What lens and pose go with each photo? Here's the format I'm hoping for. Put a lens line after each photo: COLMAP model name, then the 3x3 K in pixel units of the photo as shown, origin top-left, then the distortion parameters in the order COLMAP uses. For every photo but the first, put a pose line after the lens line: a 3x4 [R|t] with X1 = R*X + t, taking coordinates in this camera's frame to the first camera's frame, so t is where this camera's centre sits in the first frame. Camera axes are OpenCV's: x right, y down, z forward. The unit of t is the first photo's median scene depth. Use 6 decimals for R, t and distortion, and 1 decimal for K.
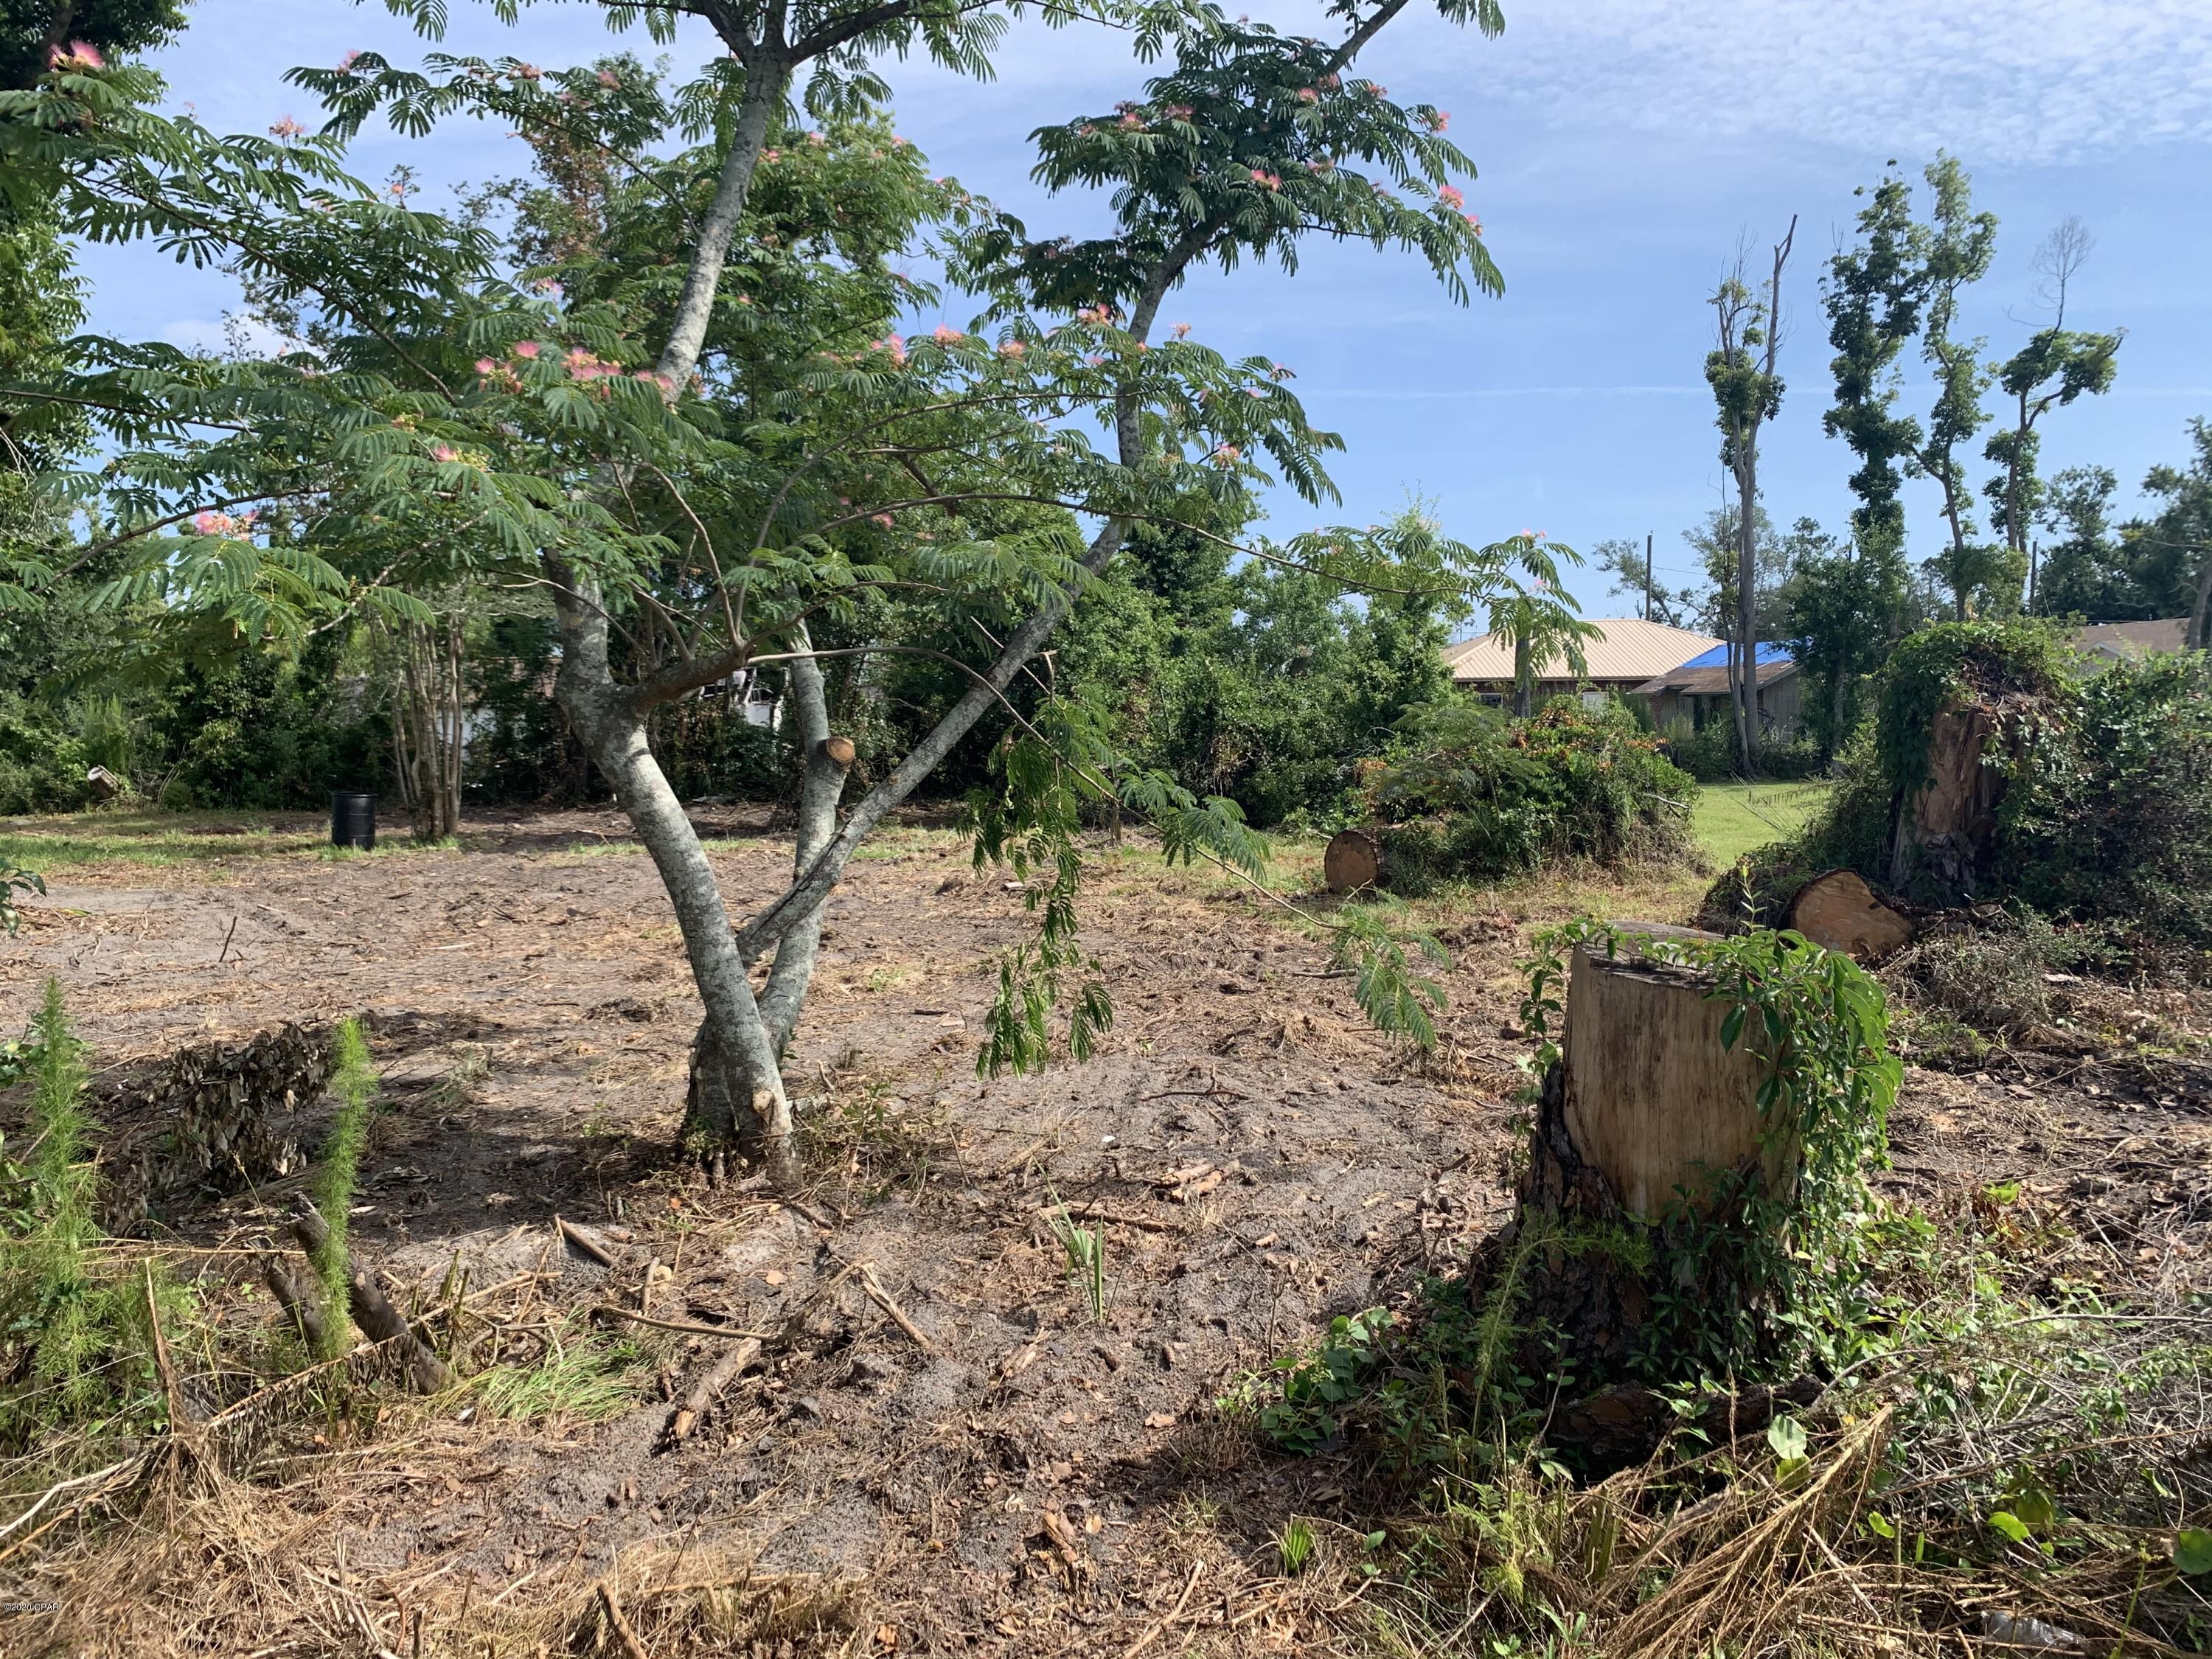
lens RADIAL K [[1679.1, 0, 1123.2], [0, 1679.1, 815.0], [0, 0, 1]] dist [0.010039, -0.004526]
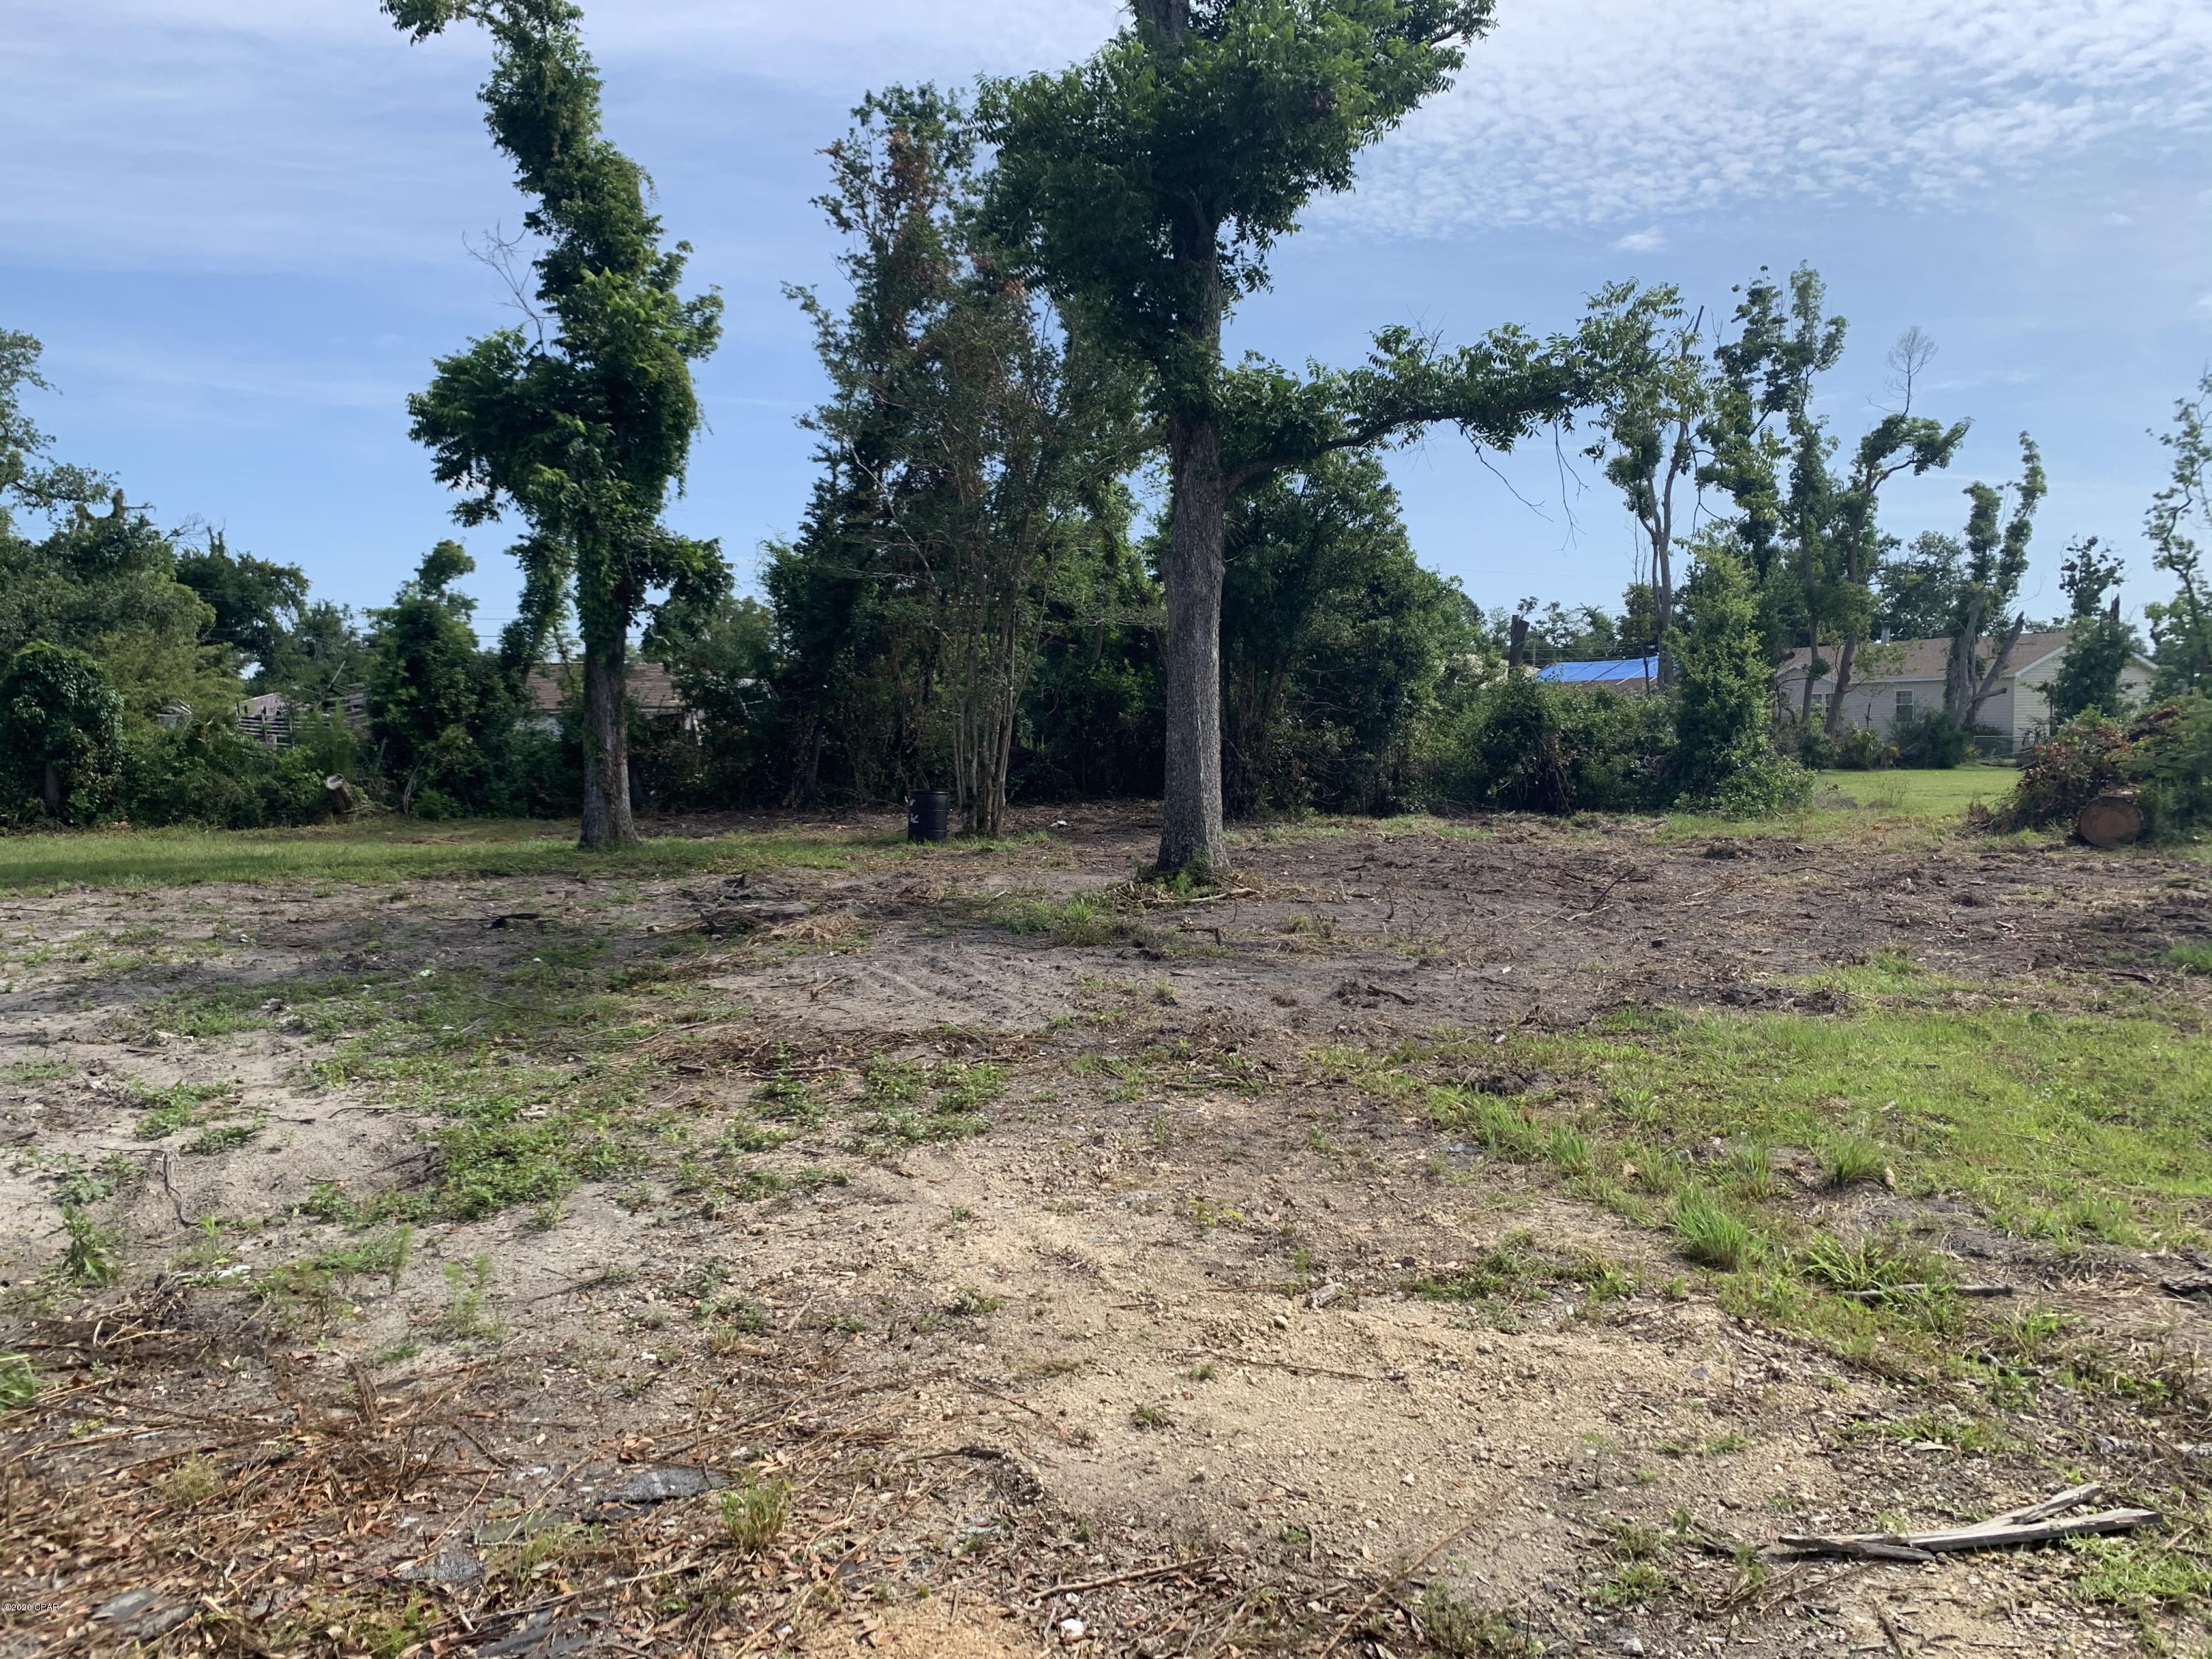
lens RADIAL K [[1679.1, 0, 1123.2], [0, 1679.1, 815.0], [0, 0, 1]] dist [0.010039, -0.004526]
pose [[0.952351, -0.017452, 0.304505, -0.364162], [0.019965, 0.999787, -0.005140, 0.005257], [-0.304350, 0.010974, 0.952497, -0.015702]]
